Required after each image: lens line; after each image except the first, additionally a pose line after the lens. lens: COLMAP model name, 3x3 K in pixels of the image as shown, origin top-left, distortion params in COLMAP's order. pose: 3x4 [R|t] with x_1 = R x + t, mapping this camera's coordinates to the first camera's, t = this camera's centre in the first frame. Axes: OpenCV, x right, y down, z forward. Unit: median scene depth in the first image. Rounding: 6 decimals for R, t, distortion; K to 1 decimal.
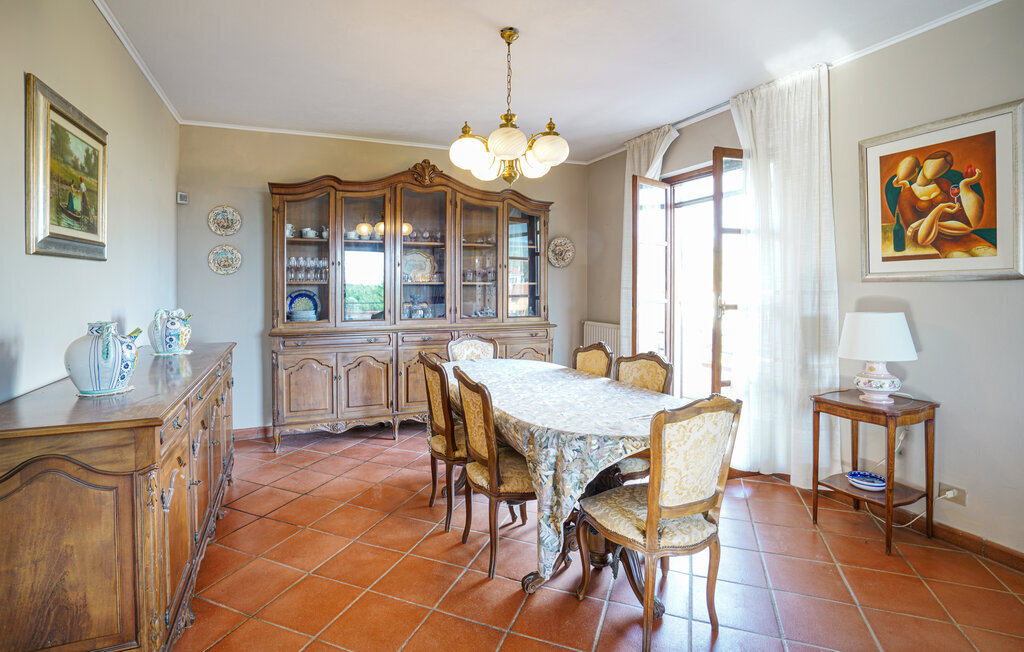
lens RADIAL K [[502.9, 0, 528.8], [0, 502.9, 306.8], [0, 0, 1]] dist [-0.034655, 0.000642]
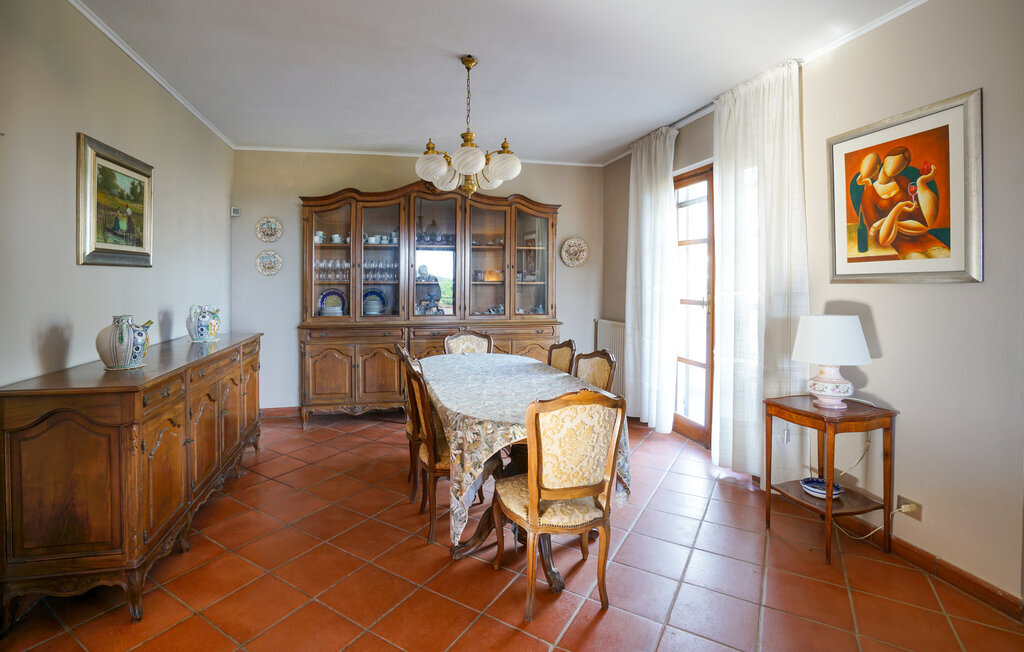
lens RADIAL K [[500.4, 0, 509.0], [0, 500.4, 301.1], [0, 0, 1]] dist [-0.039802, 0.000282]
pose [[0.981947, 0.007878, -0.188992, 0.264463], [-0.008684, 0.999956, -0.003440, -0.007760], [0.188957, 0.005019, 0.981973, -0.070108]]
